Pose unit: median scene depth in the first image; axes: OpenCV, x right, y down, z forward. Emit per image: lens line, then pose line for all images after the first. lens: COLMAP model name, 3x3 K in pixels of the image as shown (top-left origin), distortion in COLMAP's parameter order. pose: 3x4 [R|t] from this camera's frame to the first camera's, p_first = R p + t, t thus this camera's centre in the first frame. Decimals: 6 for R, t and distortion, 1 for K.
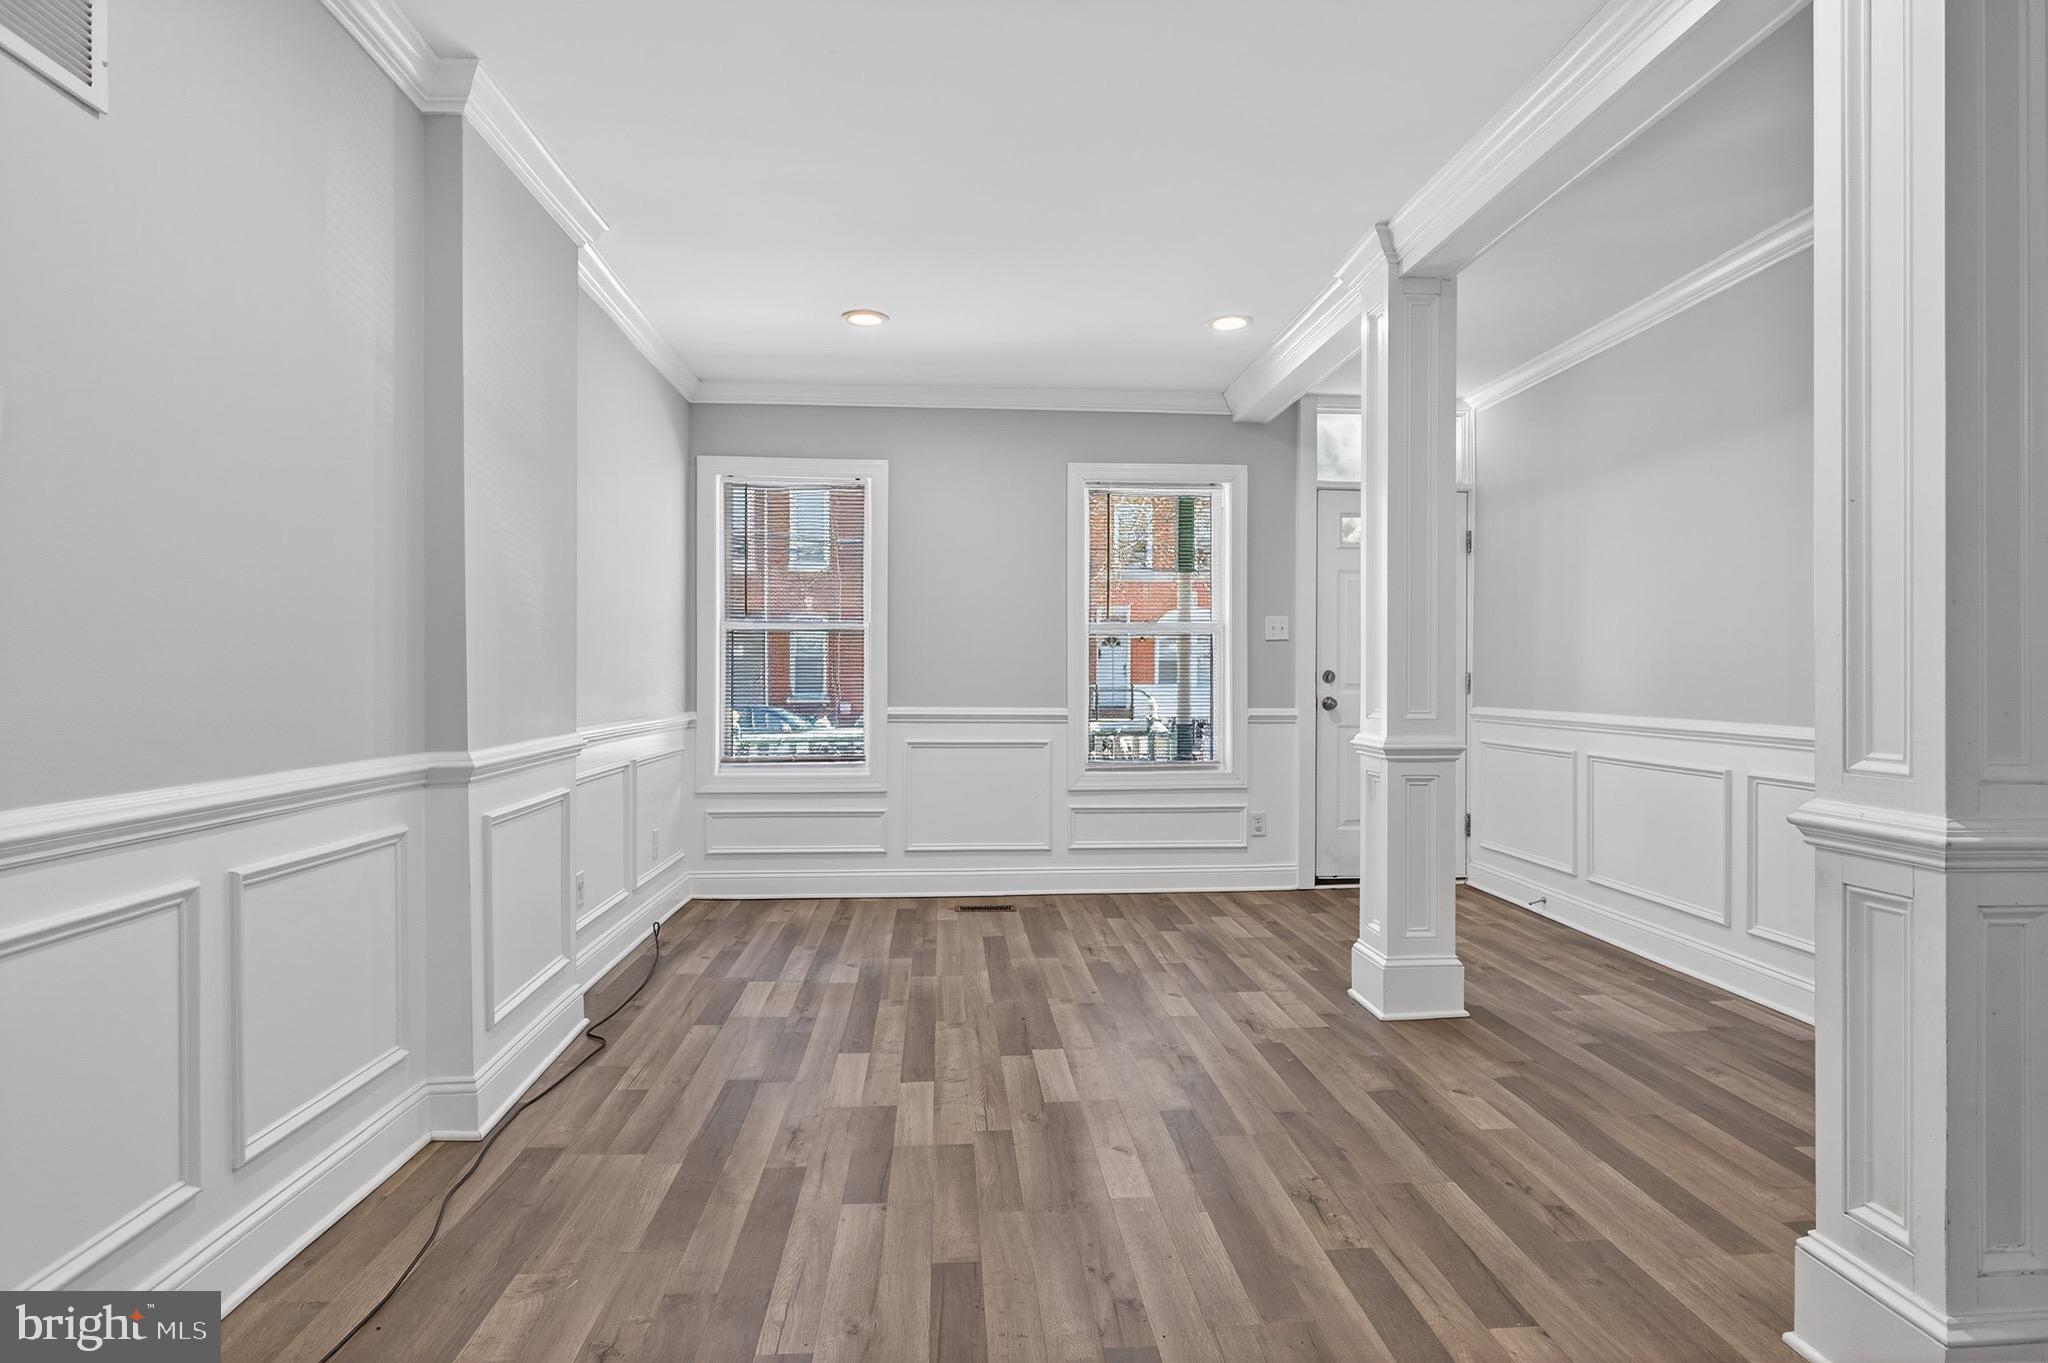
lens RADIAL K [[1014.1, 0, 1026.5], [0, 1014.1, 675.8], [0, 0, 1]] dist [-0.002655, -0.000592]
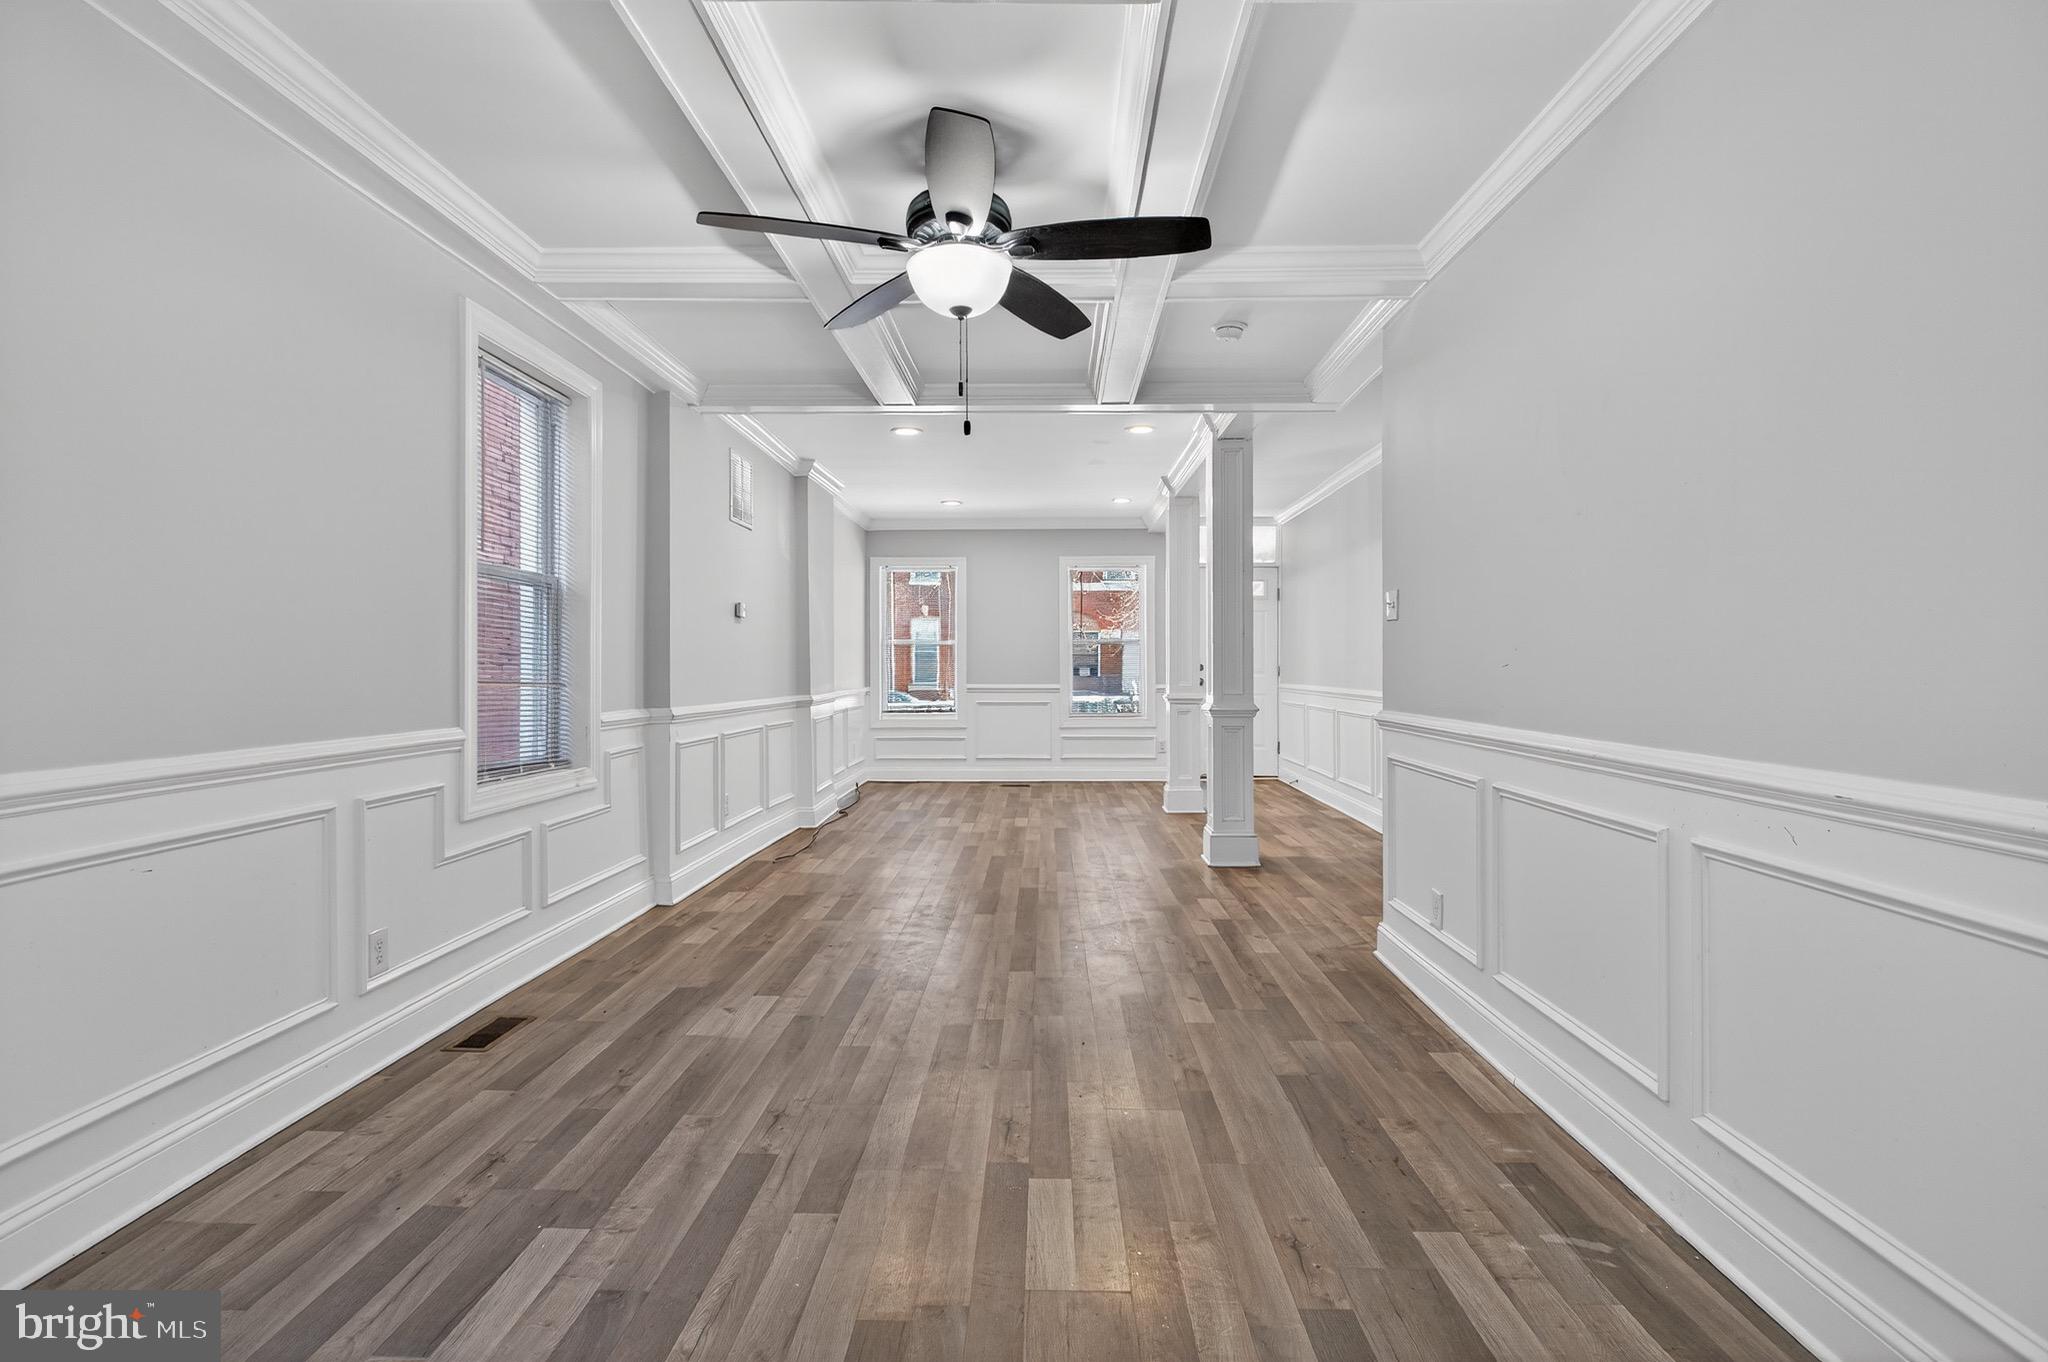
lens RADIAL K [[960.4, 0, 1061.0], [0, 960.4, 682.1], [0, 0, 1]] dist [0.000511, 0.000196]
pose [[0.997420, -0.002044, -0.071755, 0.192112], [0.003087, 0.999891, 0.014436, 0.000319], [0.071718, -0.014620, 0.997318, -0.901041]]
